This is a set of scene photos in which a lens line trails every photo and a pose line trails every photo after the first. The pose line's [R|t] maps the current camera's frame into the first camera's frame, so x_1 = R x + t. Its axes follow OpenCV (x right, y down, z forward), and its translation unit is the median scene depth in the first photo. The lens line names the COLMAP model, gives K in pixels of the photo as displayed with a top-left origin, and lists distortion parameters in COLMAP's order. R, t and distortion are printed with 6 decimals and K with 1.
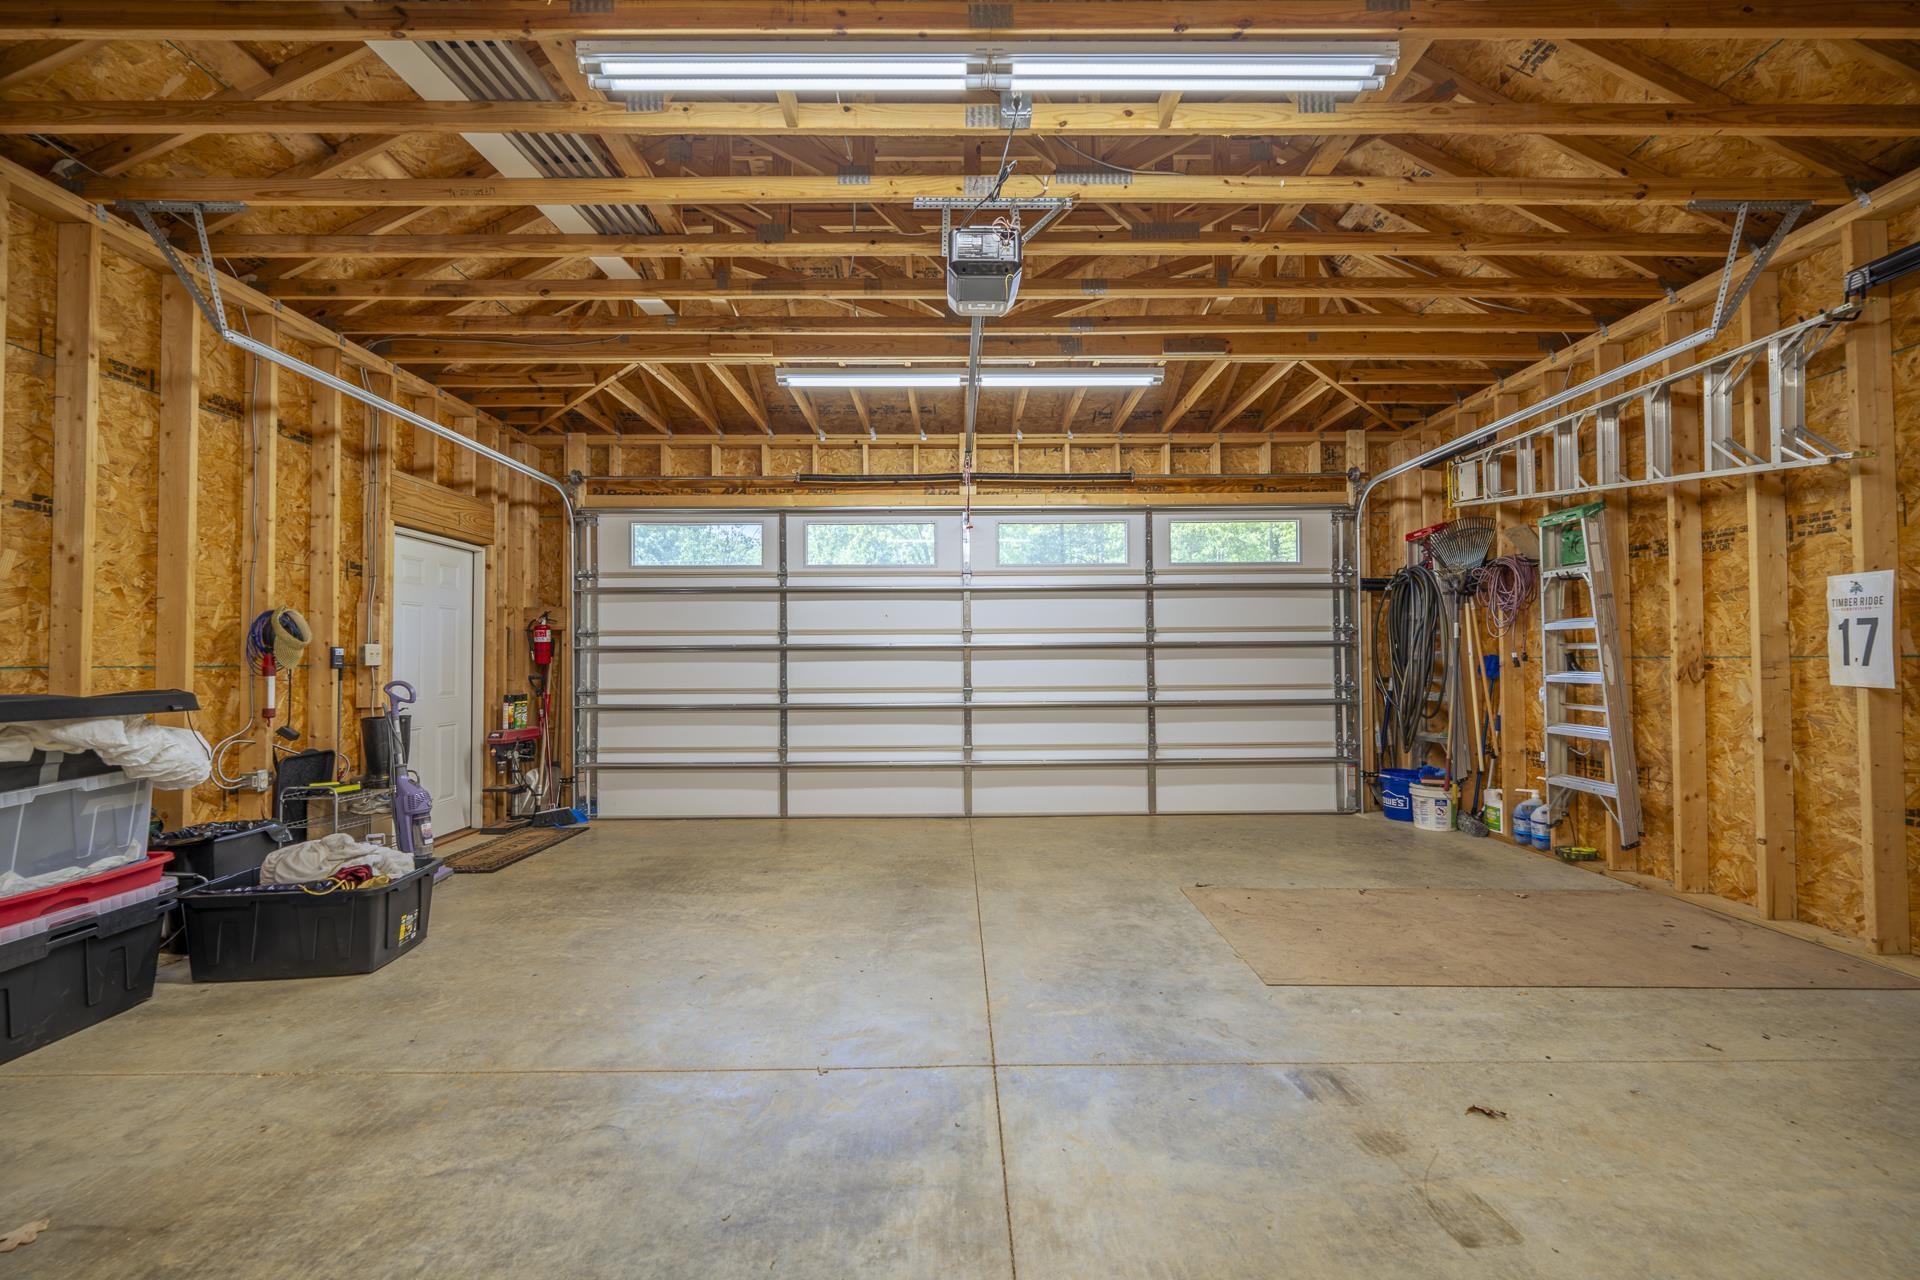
lens RADIAL K [[769.1, 0, 959.7], [0, 769.1, 643.5], [0, 0, 1]] dist [-0.001052, -0.000423]
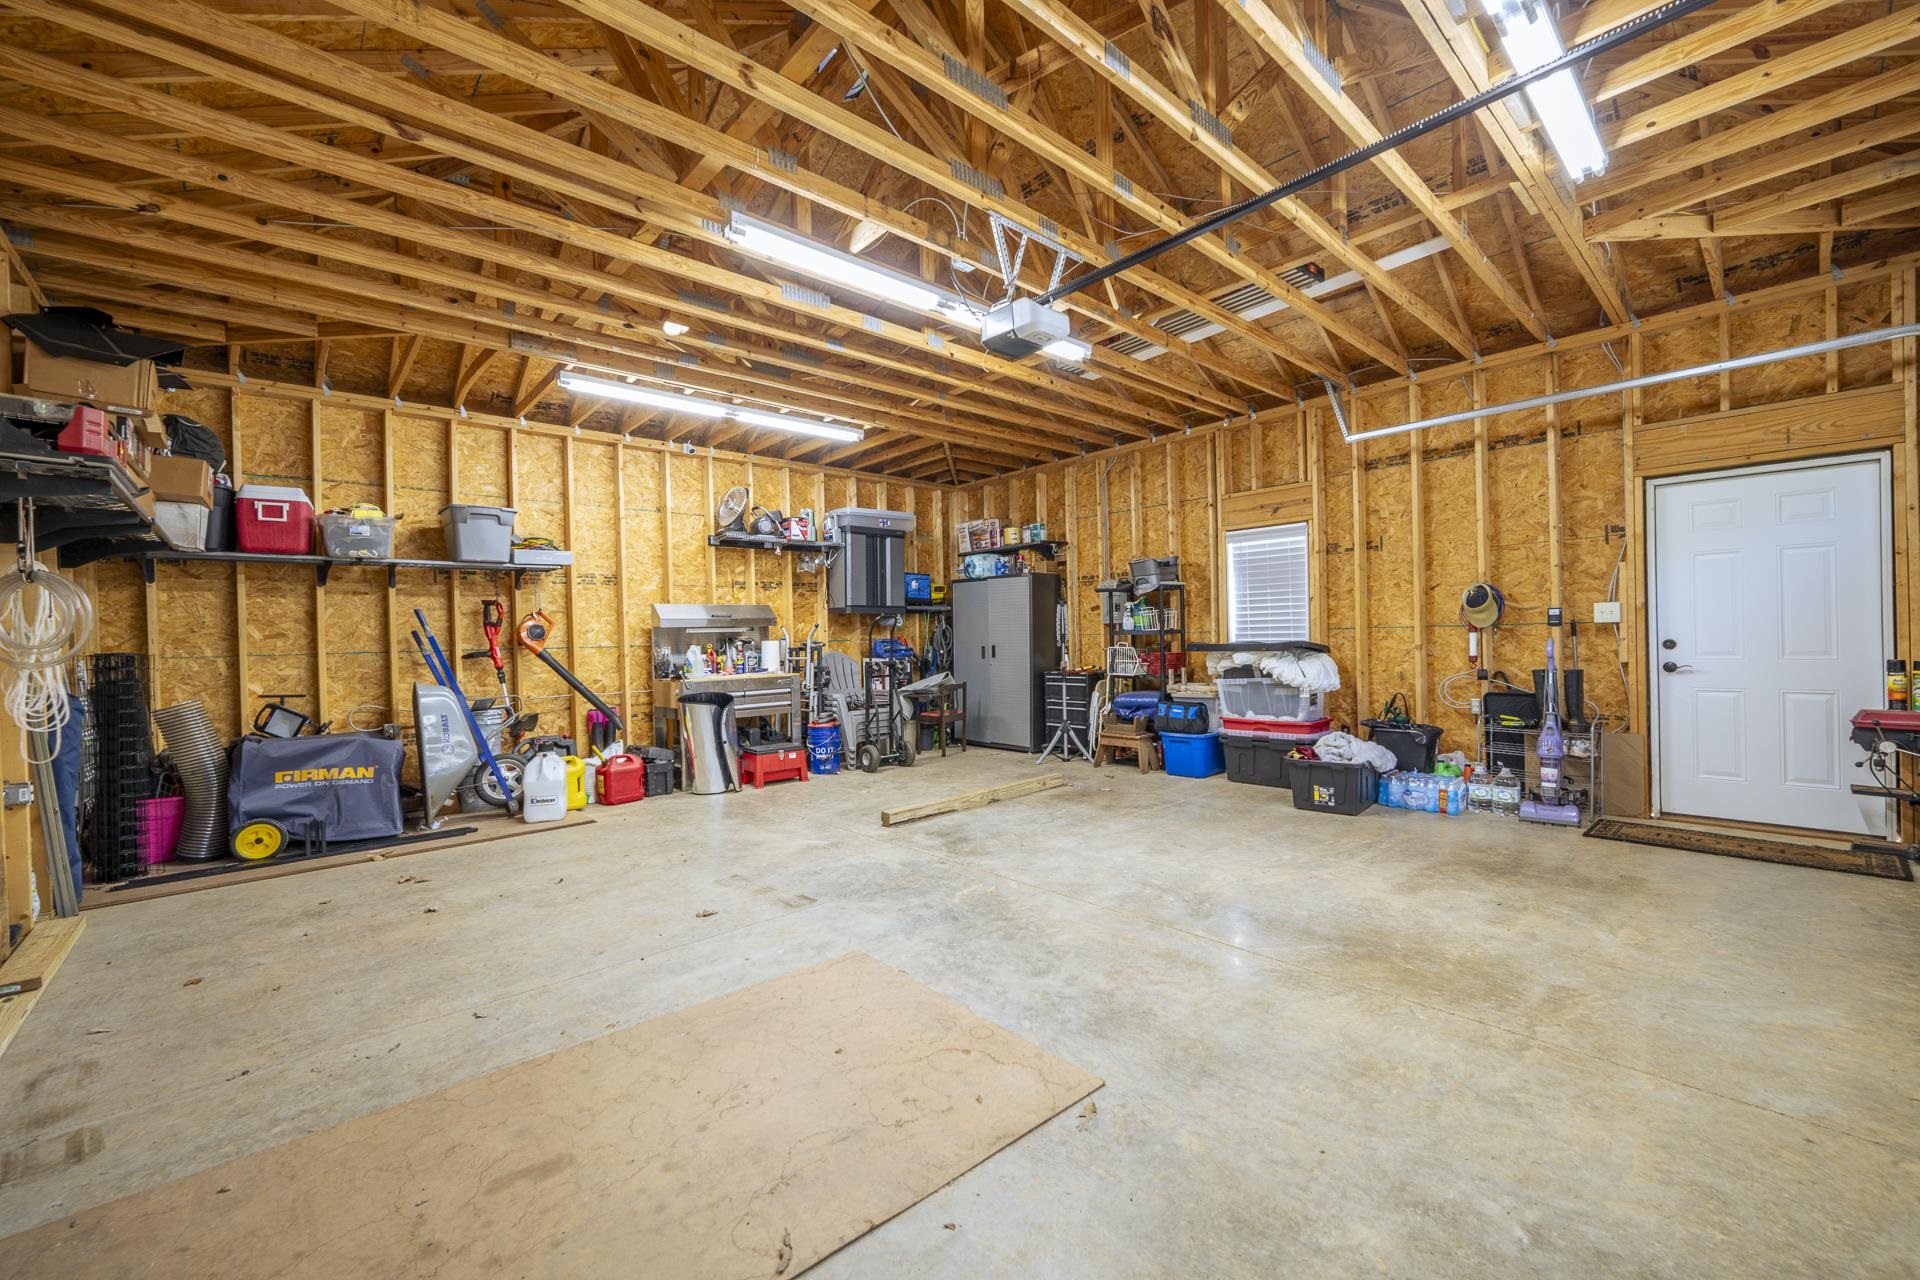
lens RADIAL K [[769.1, 0, 959.7], [0, 769.1, 643.5], [0, 0, 1]] dist [-0.001052, -0.000423]
pose [[-0.745971, 0.030062, -0.665300, 0.912649], [0.044375, 0.999004, -0.004614, 0.032729], [0.664499, -0.032964, -0.746562, 1.755742]]
